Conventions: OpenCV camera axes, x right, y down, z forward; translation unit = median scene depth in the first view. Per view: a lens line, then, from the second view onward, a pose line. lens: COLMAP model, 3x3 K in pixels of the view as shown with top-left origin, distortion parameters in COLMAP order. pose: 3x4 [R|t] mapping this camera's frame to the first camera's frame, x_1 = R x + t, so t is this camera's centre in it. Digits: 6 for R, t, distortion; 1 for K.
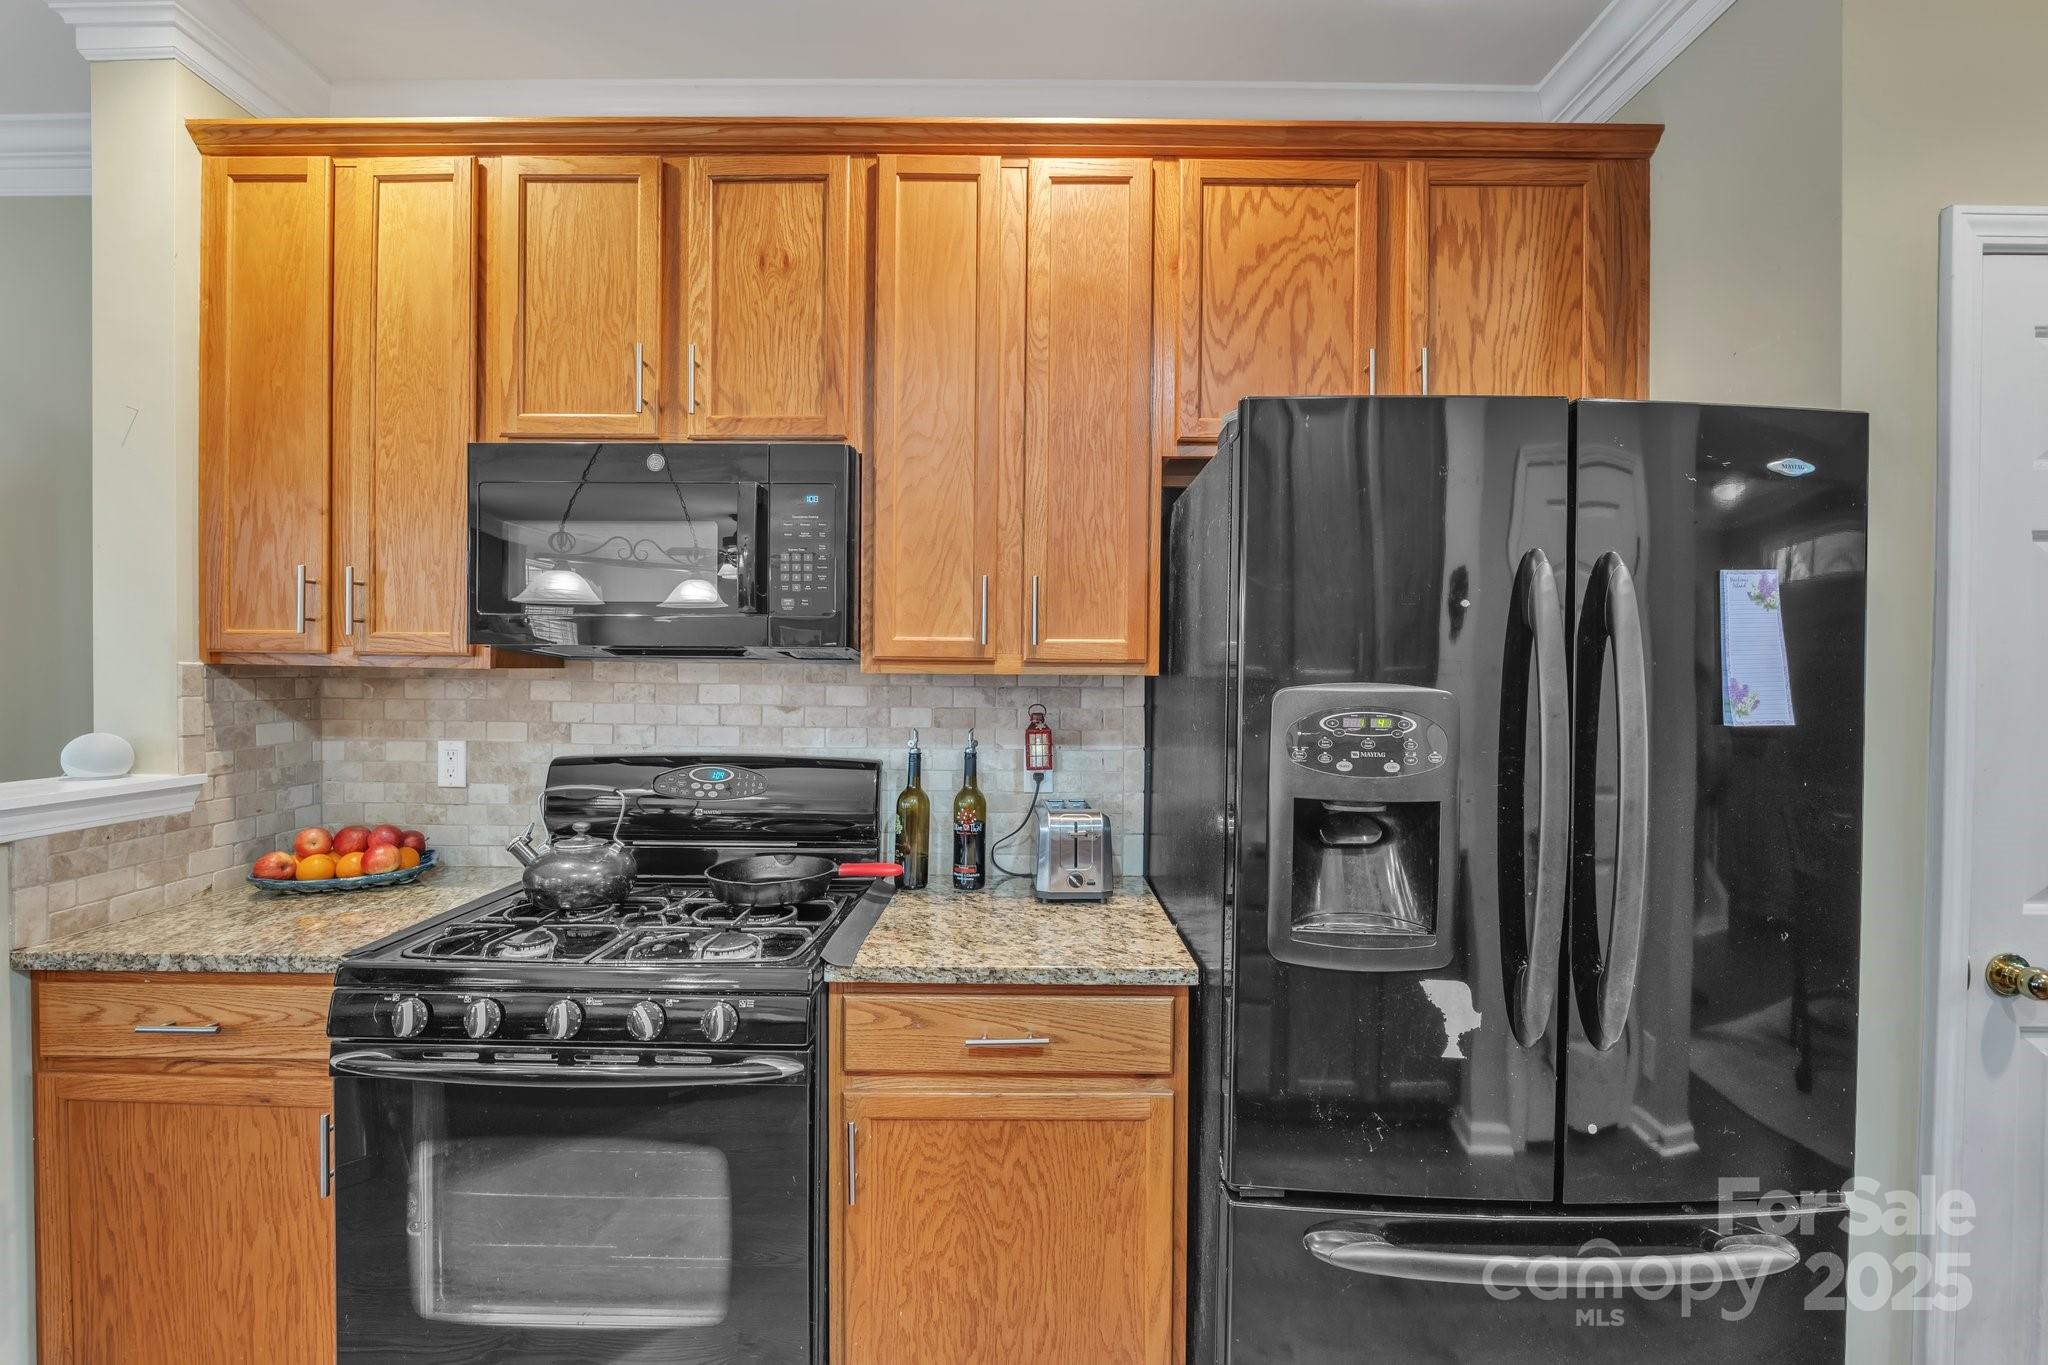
lens RADIAL K [[840.2, 0, 1024.0], [0, 840.2, 682.5], [0, 0, 1]] dist [-0.012244, 0.000050]
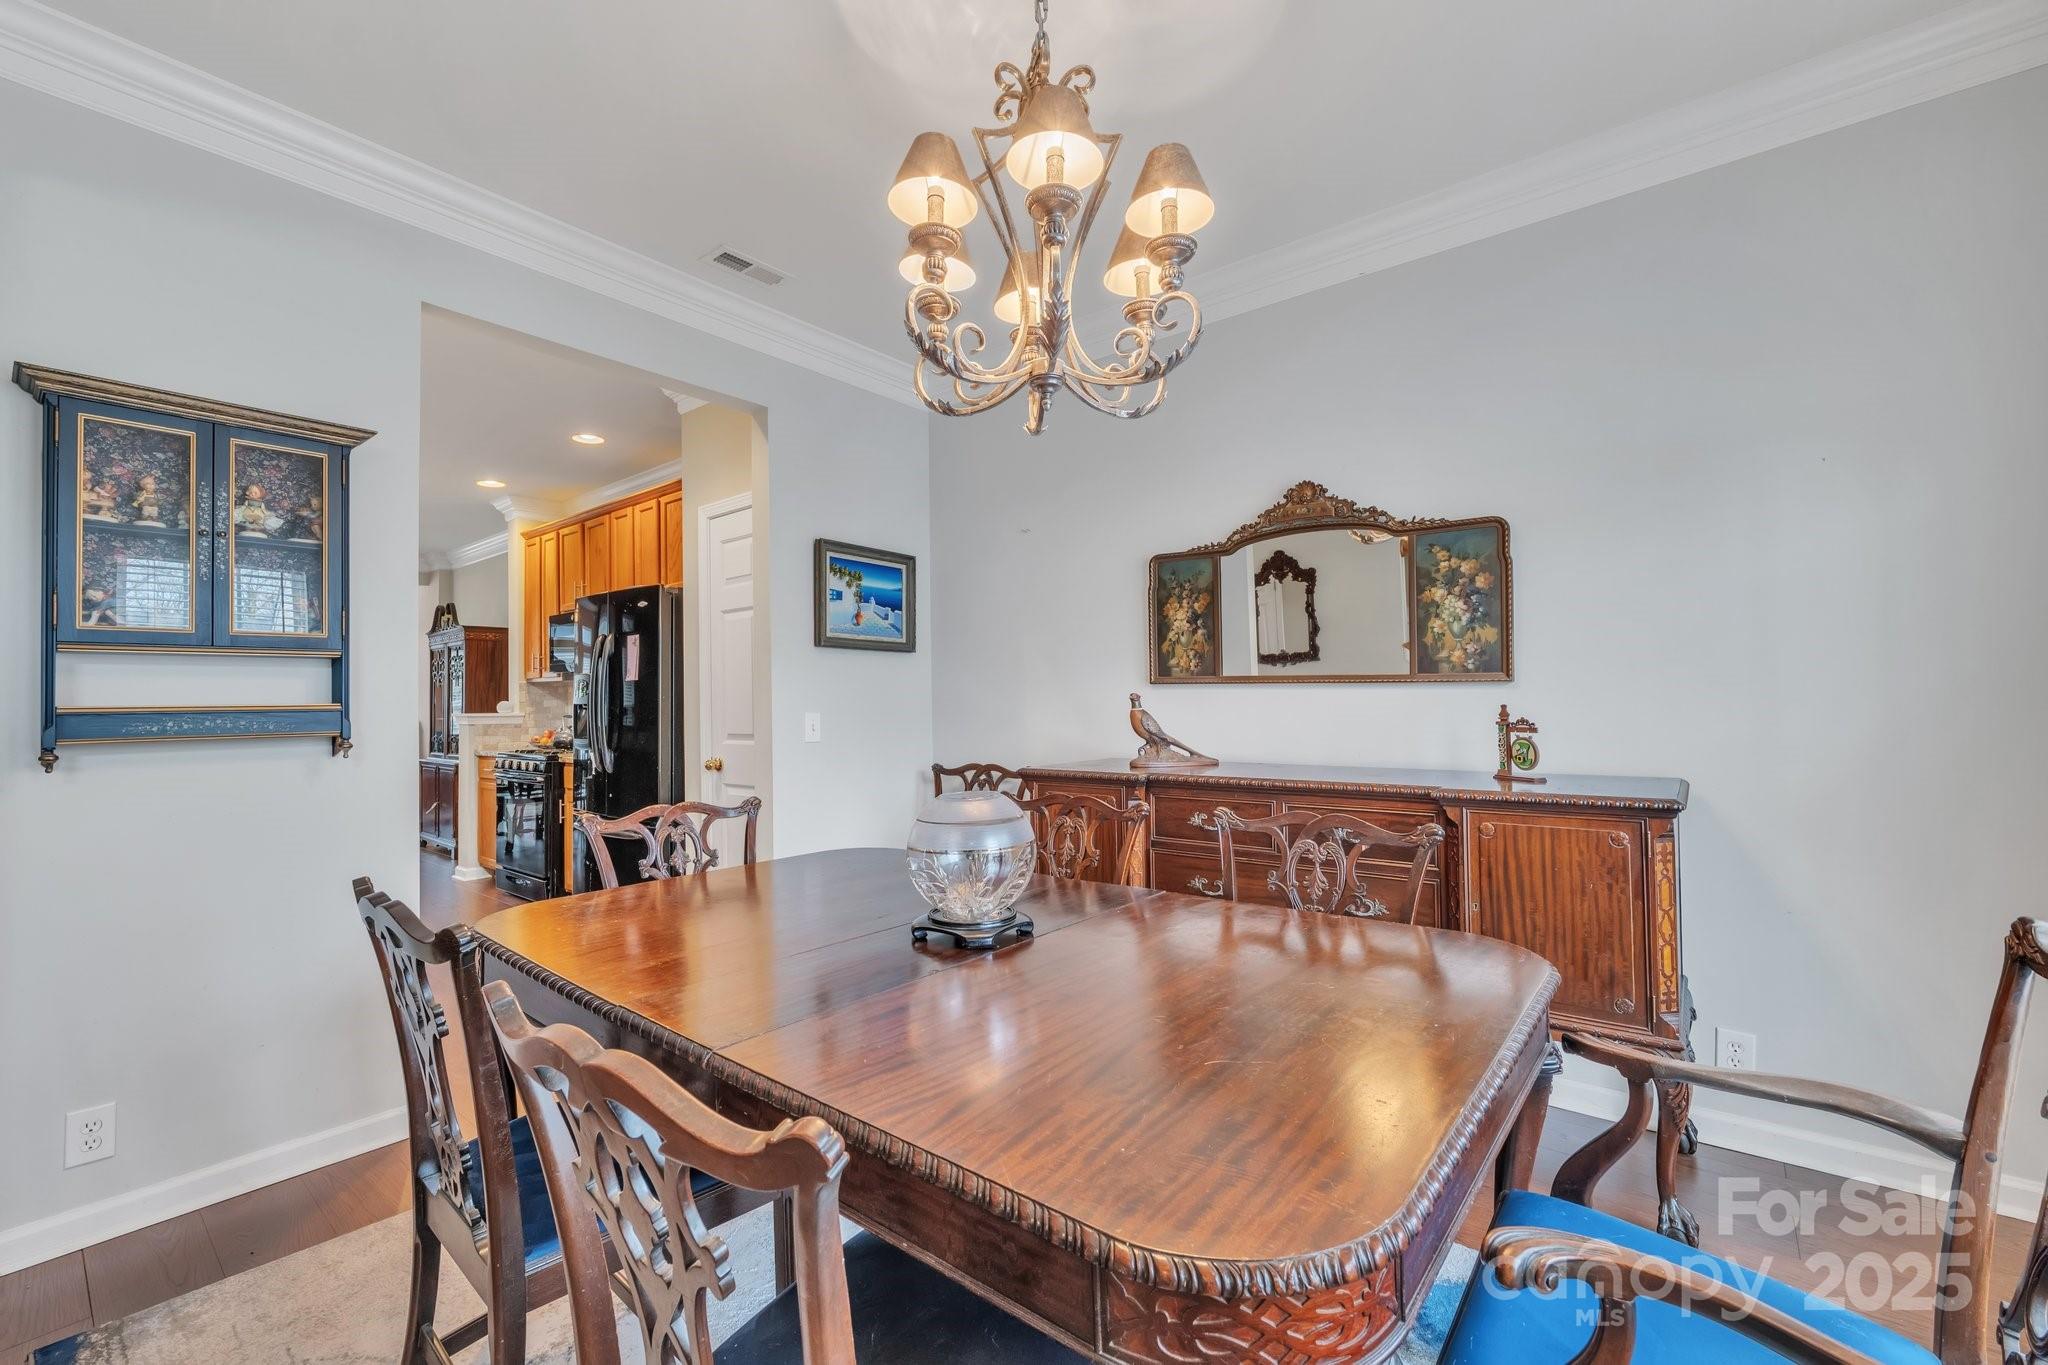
lens RADIAL K [[840.2, 0, 1024.0], [0, 840.2, 682.5], [0, 0, 1]] dist [-0.012244, 0.000050]
pose [[0.780971, -0.034963, -0.623588, 2.958808], [0.017706, 0.999270, -0.033851, 0.140349], [0.624317, 0.015396, 0.781020, -0.477967]]
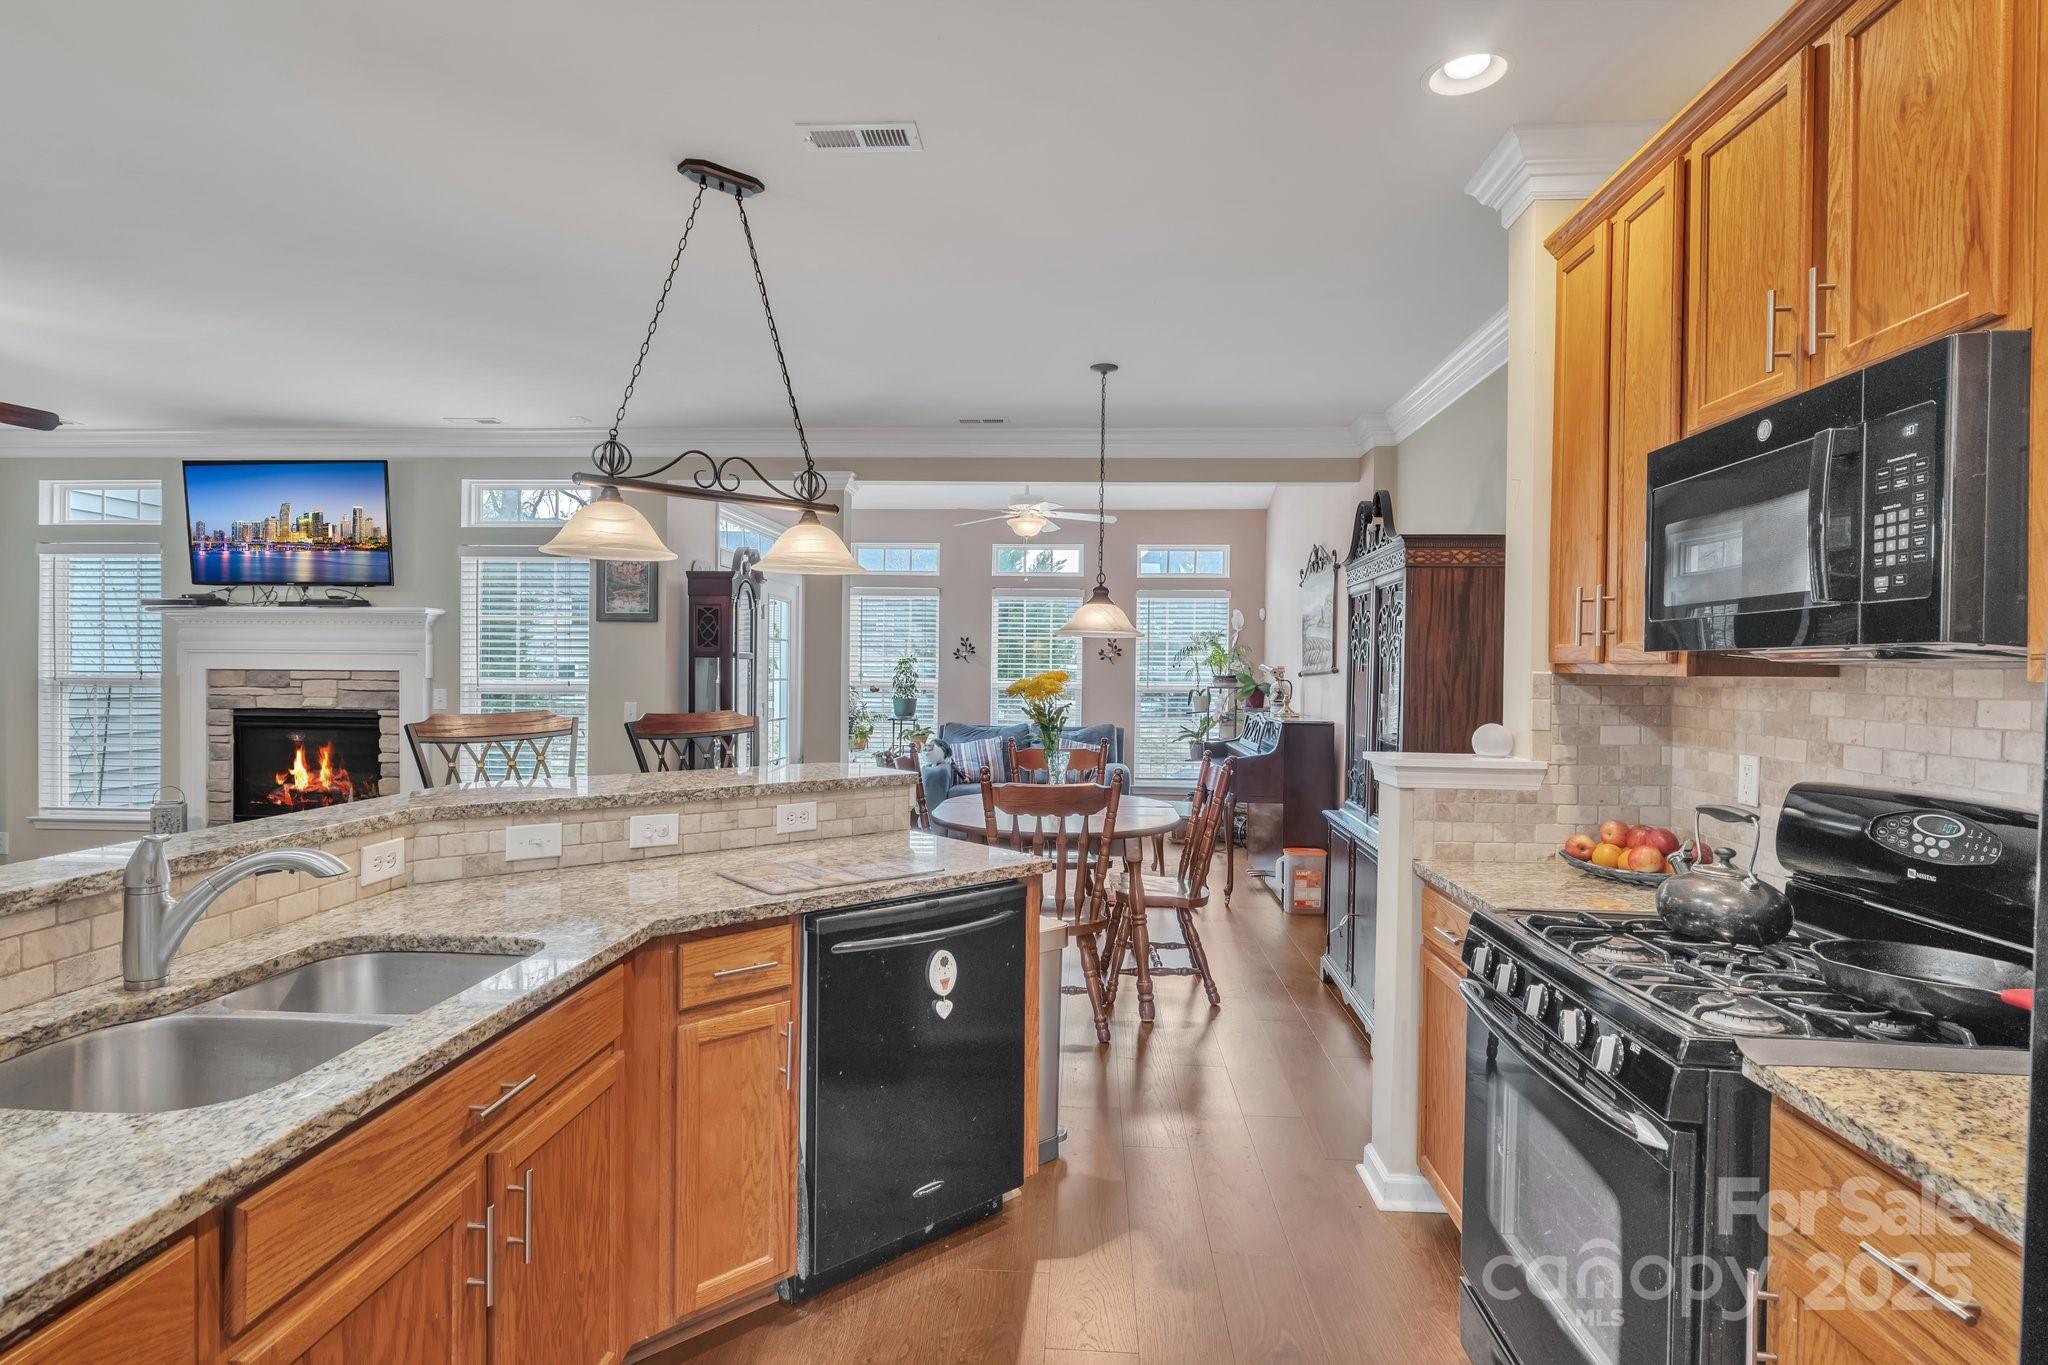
lens RADIAL K [[1060.2, 0, 1024.0], [0, 1060.2, 682.5], [0, 0, 1]] dist [-0.003186, -0.000175]
pose [[-0.059963, 0.002766, -0.998197, 0.638246], [-0.023434, 0.999717, 0.004178, 0.003418], [0.997926, 0.023642, -0.059881, 0.313768]]
